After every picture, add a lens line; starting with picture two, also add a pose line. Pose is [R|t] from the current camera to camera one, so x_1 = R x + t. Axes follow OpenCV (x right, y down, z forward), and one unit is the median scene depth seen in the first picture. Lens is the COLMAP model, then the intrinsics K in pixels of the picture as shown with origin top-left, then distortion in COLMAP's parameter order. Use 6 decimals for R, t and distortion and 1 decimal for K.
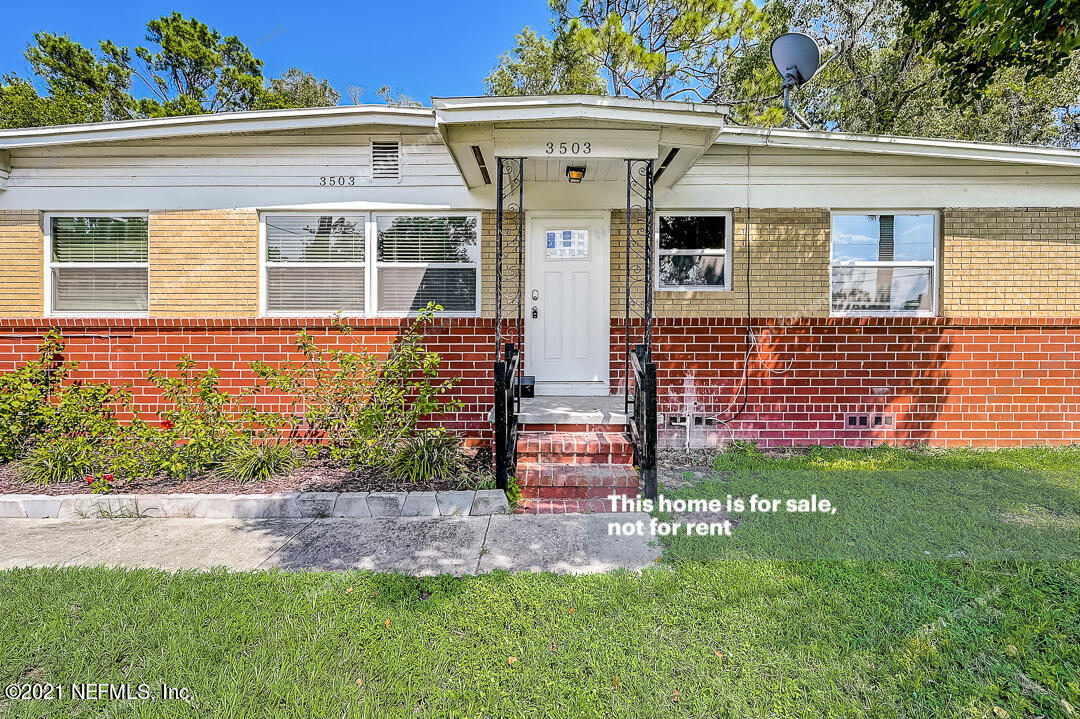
lens RADIAL K [[478.6, 0, 545.2], [0, 478.6, 338.7], [0, 0, 1]] dist [-0.002484, 0.000698]
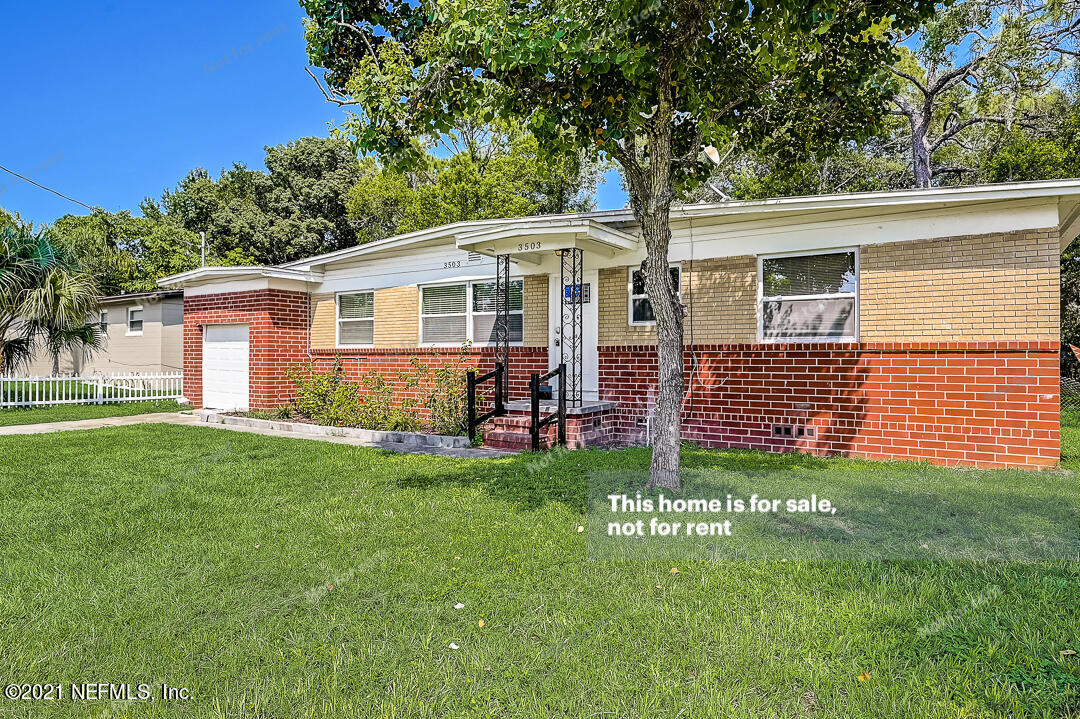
lens RADIAL K [[622.7, 0, 543.7], [0, 622.7, 348.0], [0, 0, 1]] dist [0.000944, 0.000176]
pose [[0.836372, -0.007002, -0.548118, 1.007851], [-0.007047, 0.999698, -0.023524, 0.007222], [0.548118, 0.023537, 0.836070, -0.621458]]
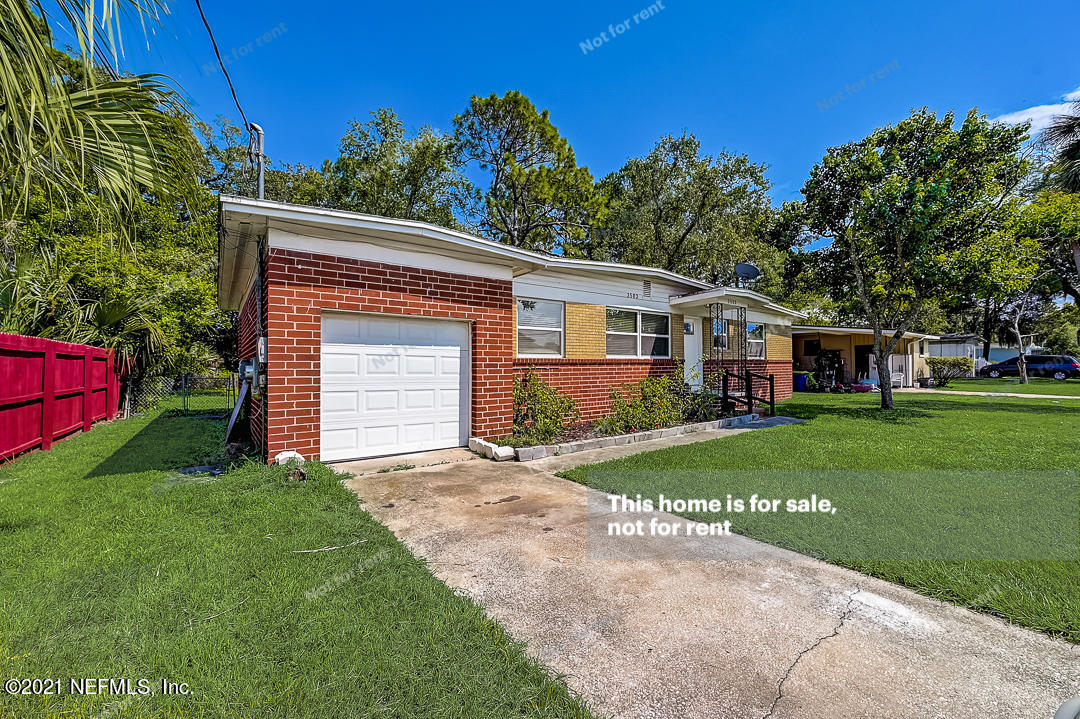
lens RADIAL K [[435.6, 0, 538.0], [0, 435.6, 357.4], [0, 0, 1]] dist [-0.001391, 0.000023]
pose [[0.793271, 0.007177, 0.608827, -1.968750], [0.010342, 0.999627, -0.025260, -0.004590], [-0.608781, 0.026335, 0.792901, -0.296611]]
